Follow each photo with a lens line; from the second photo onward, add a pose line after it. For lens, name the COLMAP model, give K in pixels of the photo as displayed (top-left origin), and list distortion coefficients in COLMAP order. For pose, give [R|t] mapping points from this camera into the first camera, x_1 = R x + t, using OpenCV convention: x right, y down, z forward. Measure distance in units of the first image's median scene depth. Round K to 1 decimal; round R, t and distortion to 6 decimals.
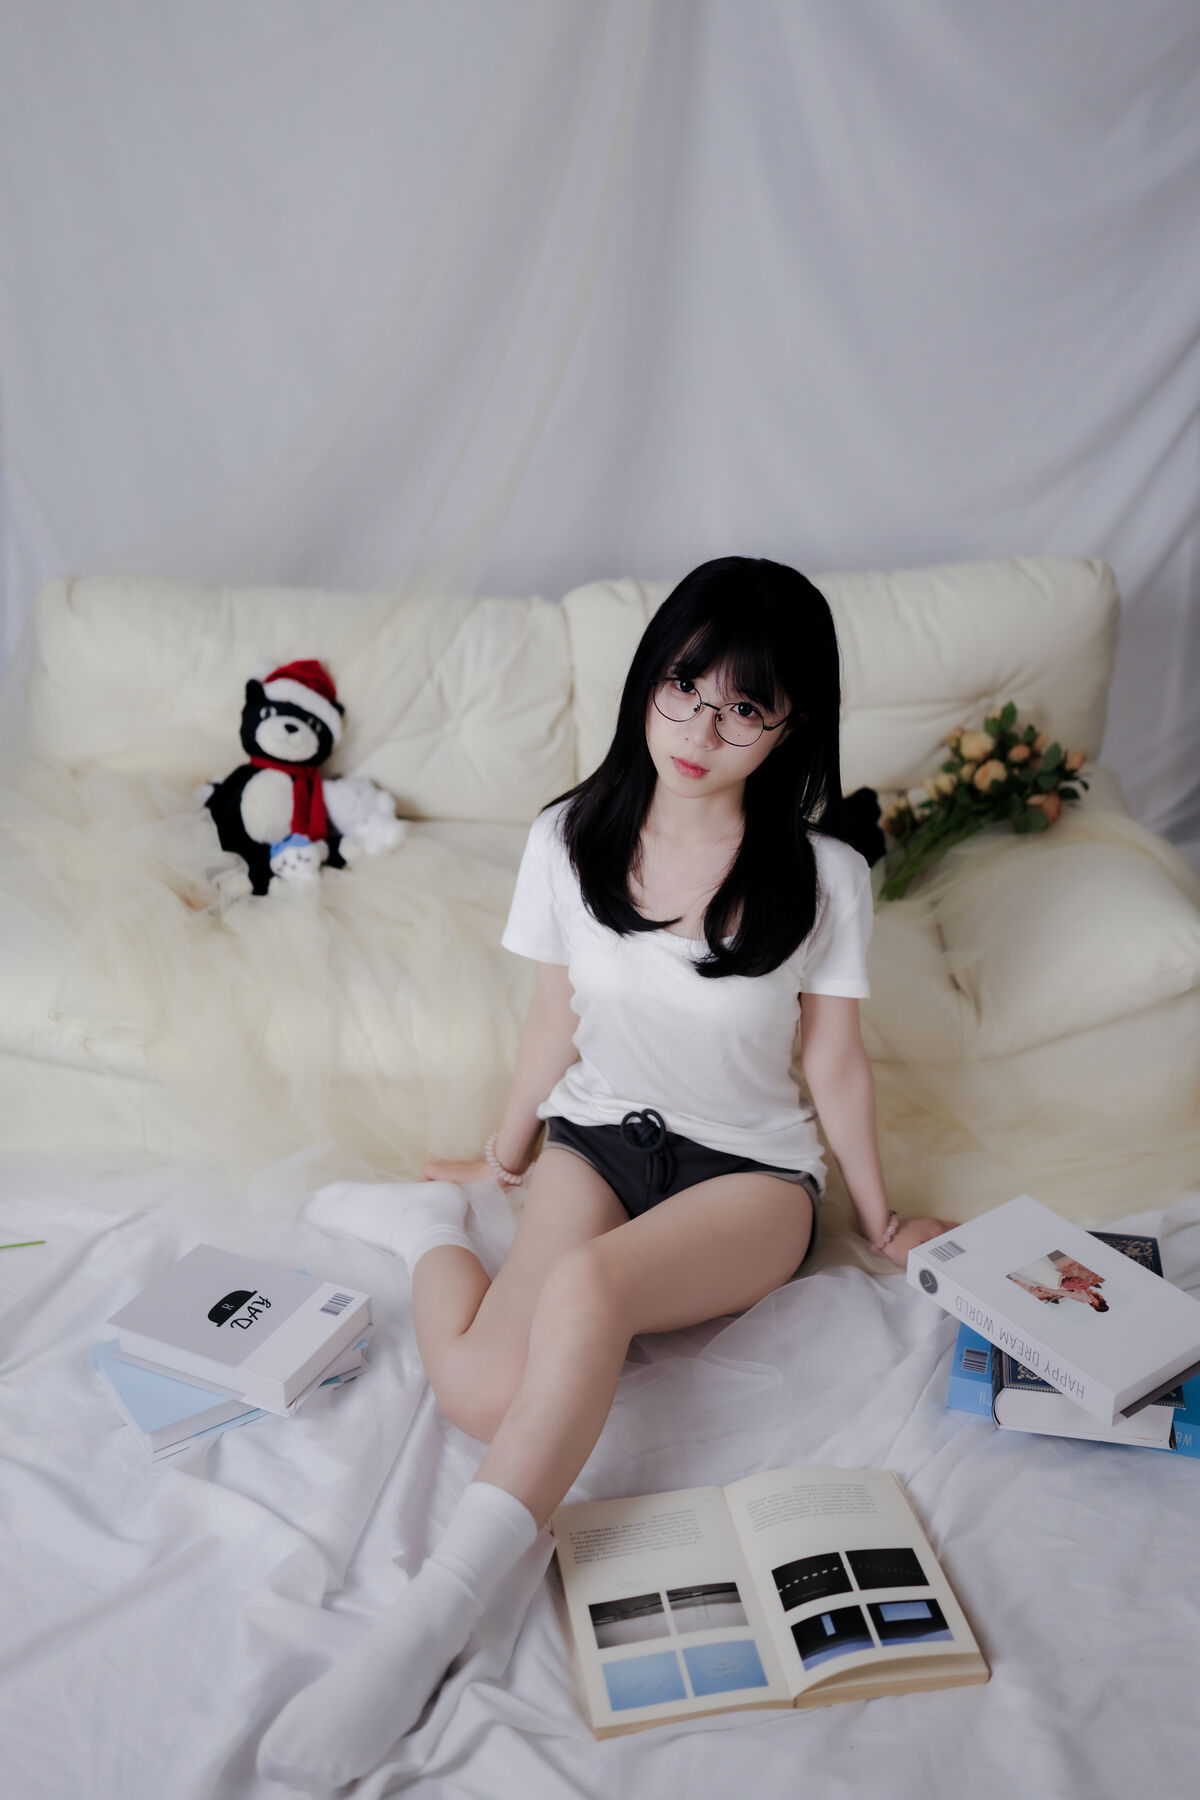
lens RADIAL K [[1733.5, 0, 605.6], [0, 1733.5, 909.5], [0, 0, 1]] dist [-0.005574, 0.000000]
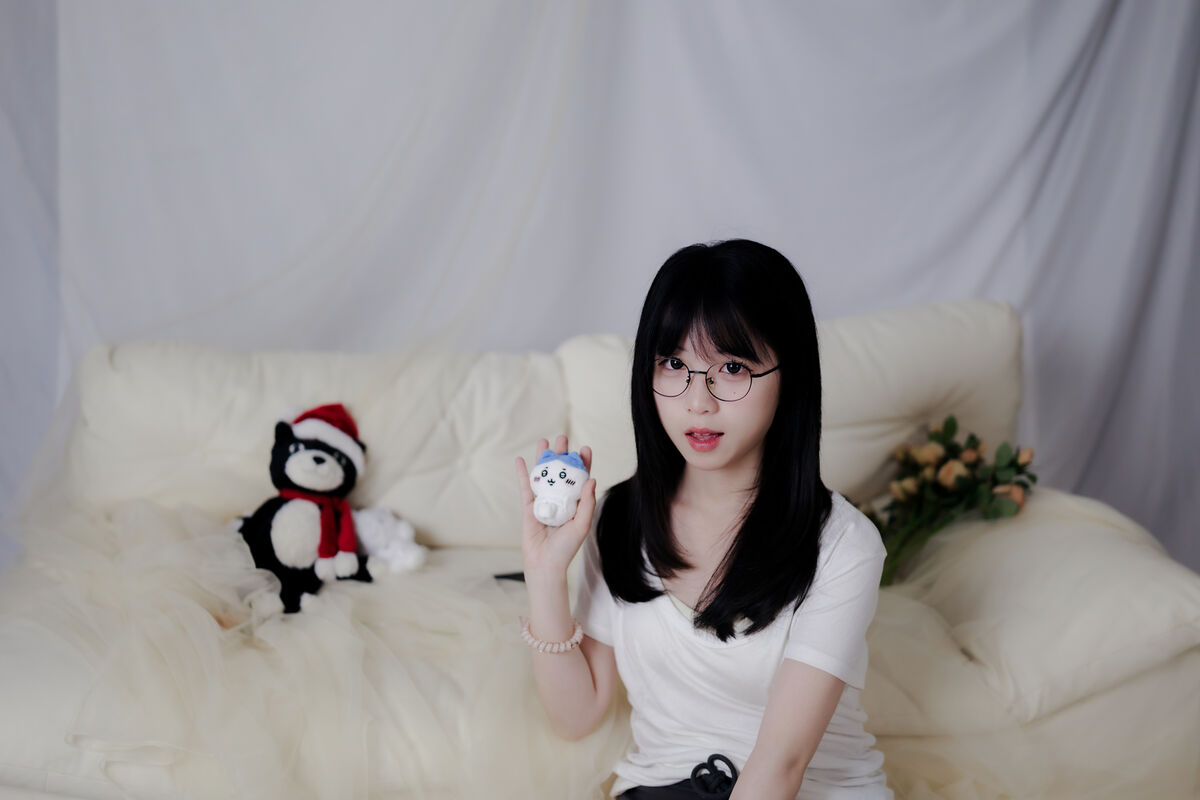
lens RADIAL K [[1155.6, 0, 601.6], [0, 1155.6, 403.2], [0, 0, 1]] dist [-0.005574, 0.000000]
pose [[0.993987, -0.038181, 0.102624, -0.078494], [0.063291, 0.965146, -0.253942, 0.054001], [-0.089352, 0.258910, 0.961760, 0.283008]]
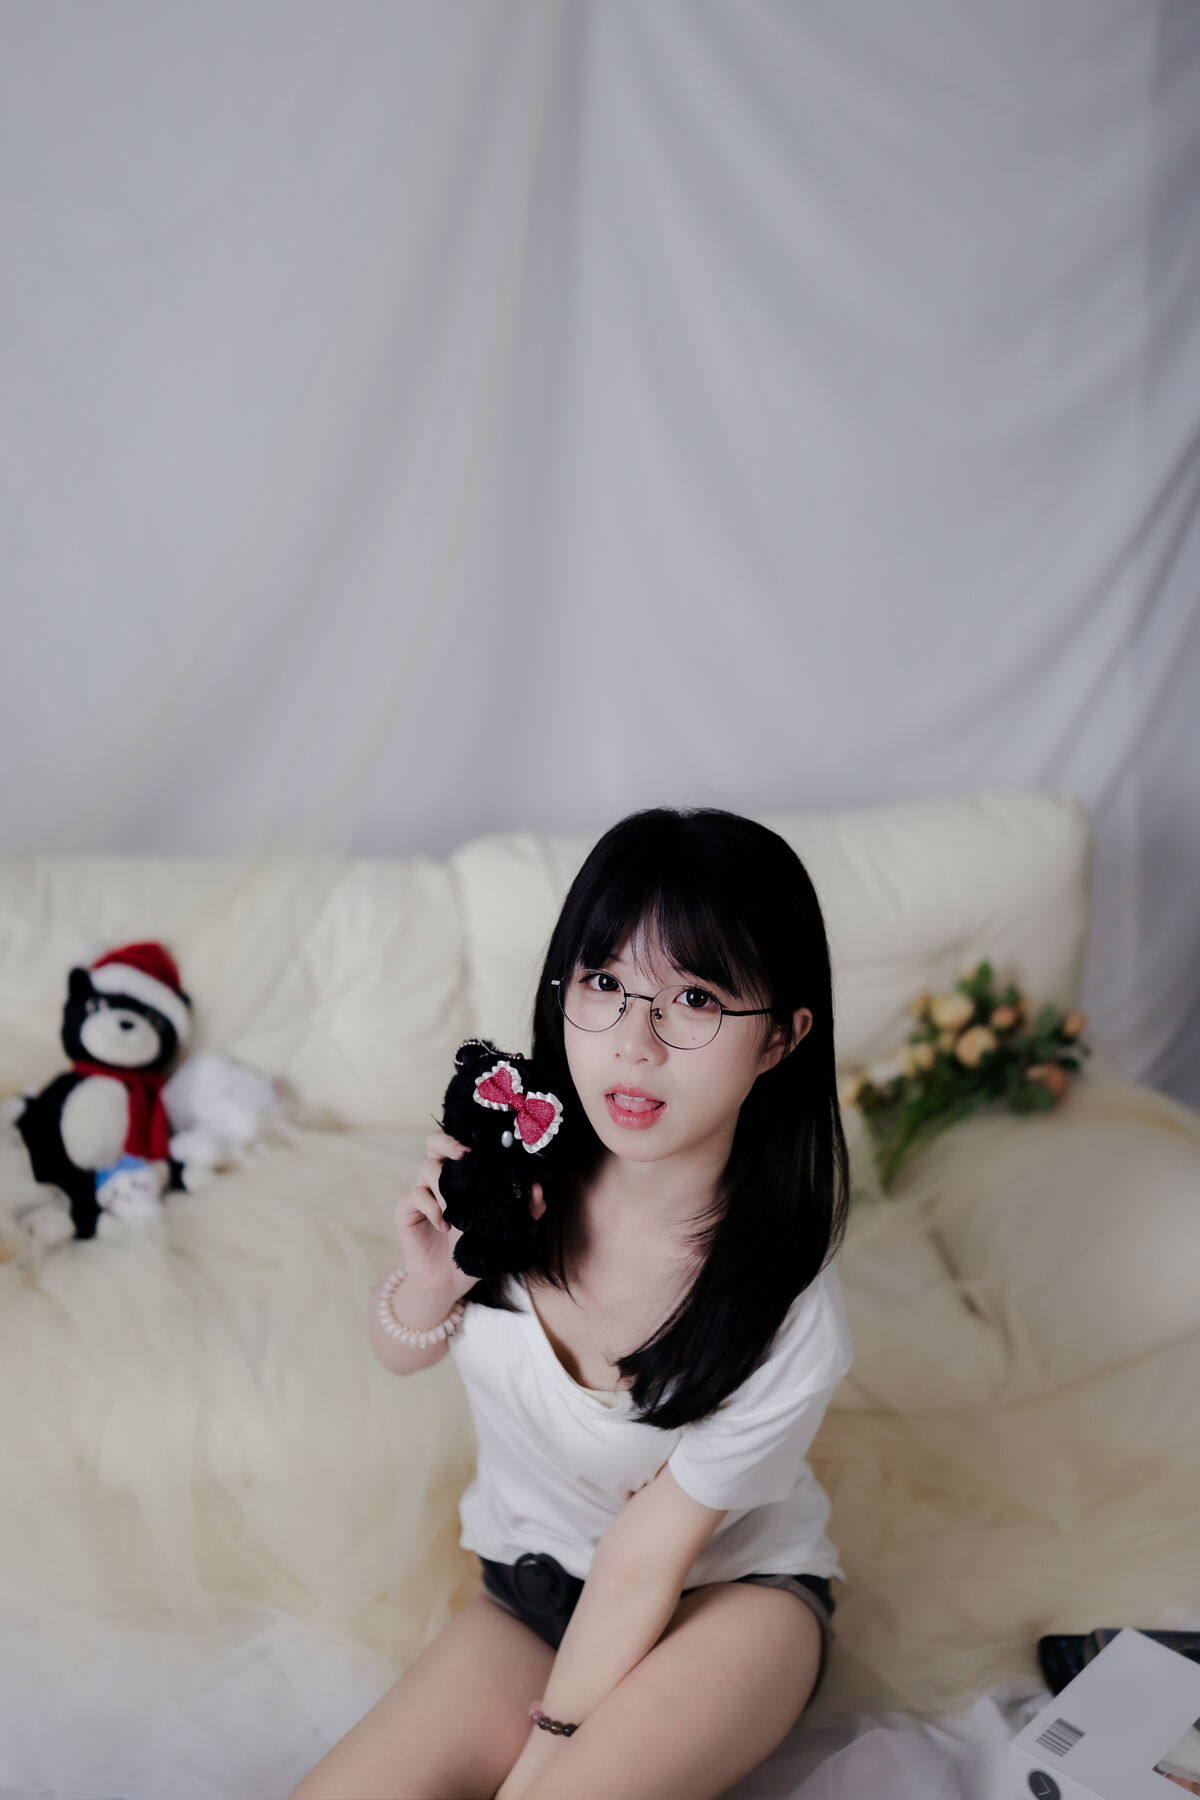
lens RADIAL K [[1733.5, 0, 591.7], [0, 1733.5, 892.0], [0, 0, 1]] dist [-0.005574, 0.000000]
pose [[0.995279, -0.035352, 0.090390, -0.035496], [0.050636, 0.983648, -0.172835, -0.014666], [-0.082802, 0.176596, 0.980794, 0.178066]]
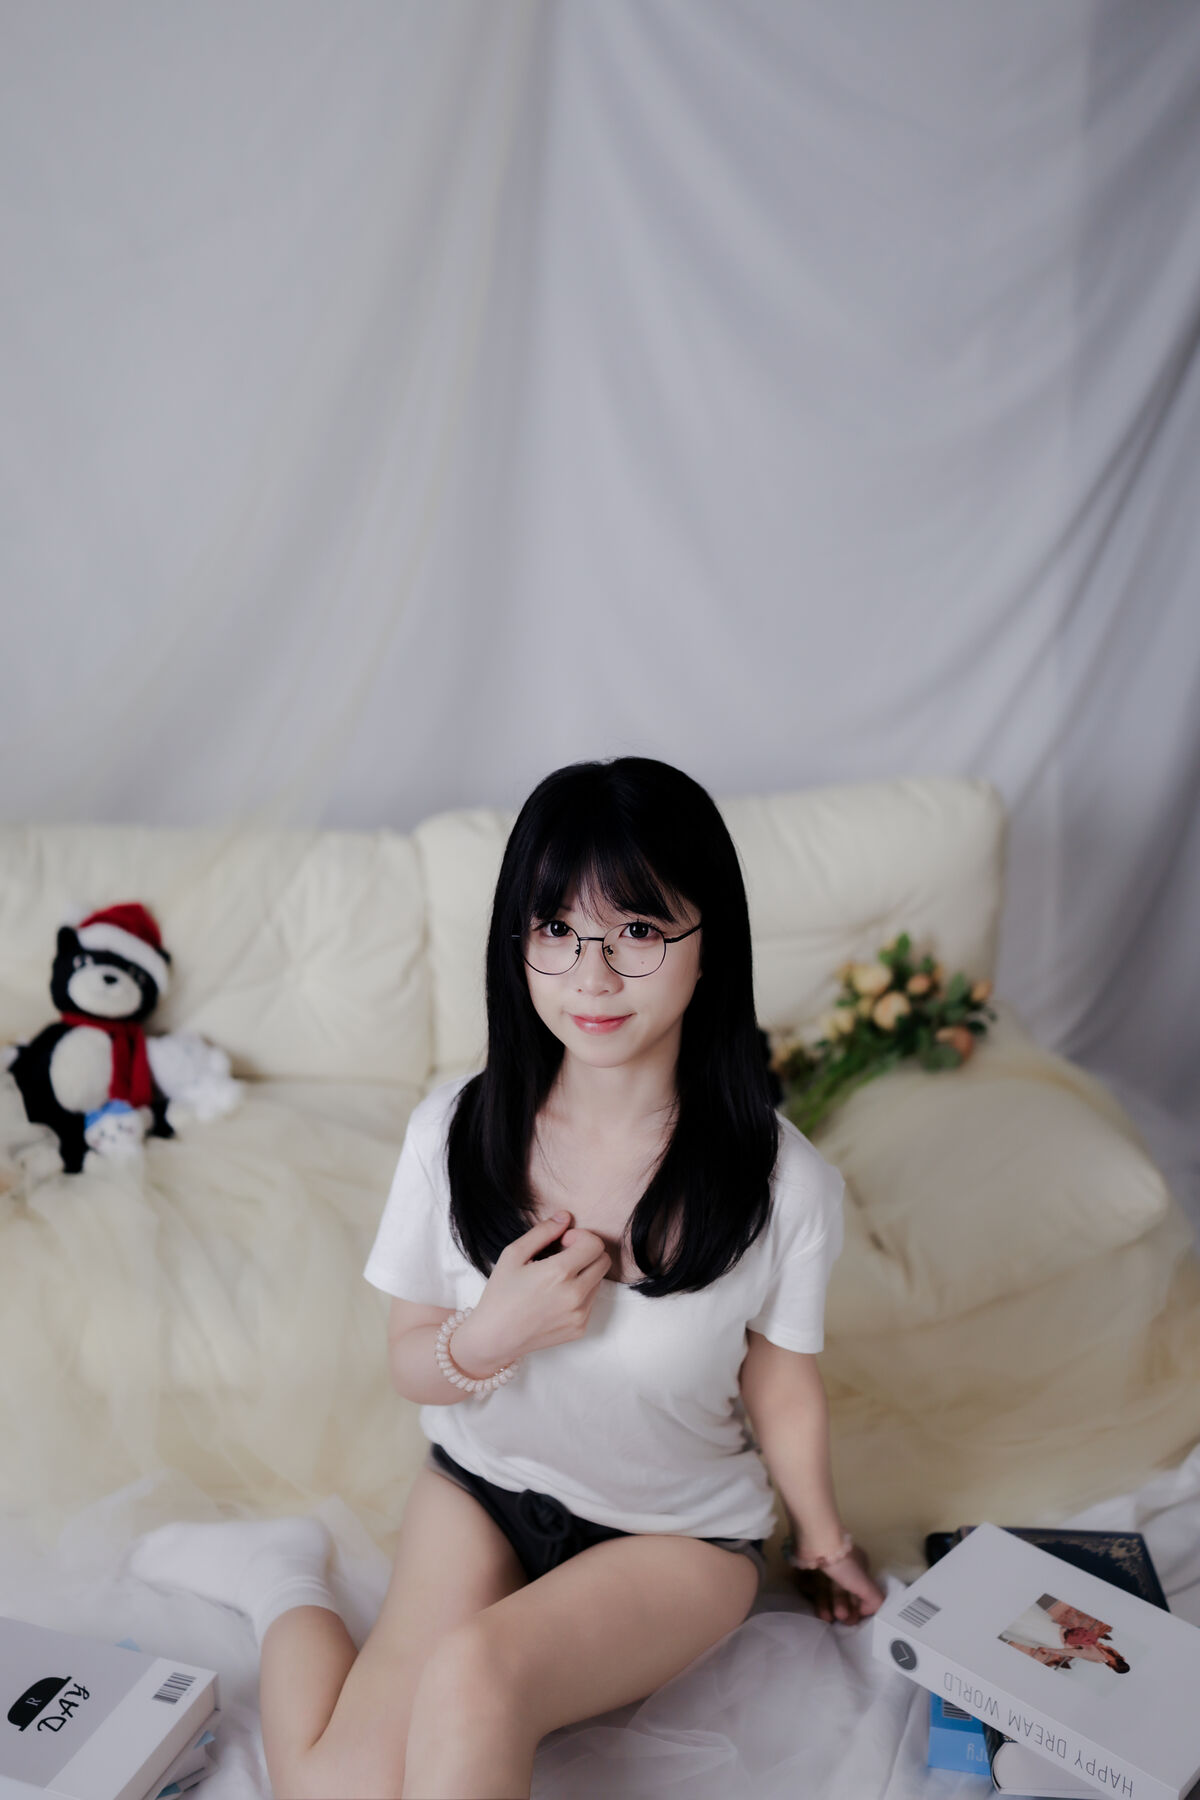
lens RADIAL K [[1733.5, 0, 601.1], [0, 1733.5, 894.9], [0, 0, 1]] dist [-0.005574, 0.000000]
pose [[0.993655, -0.022422, 0.110217, -0.029947], [0.039485, 0.987100, -0.155160, -0.000989], [-0.105316, 0.158527, 0.981722, 0.105715]]
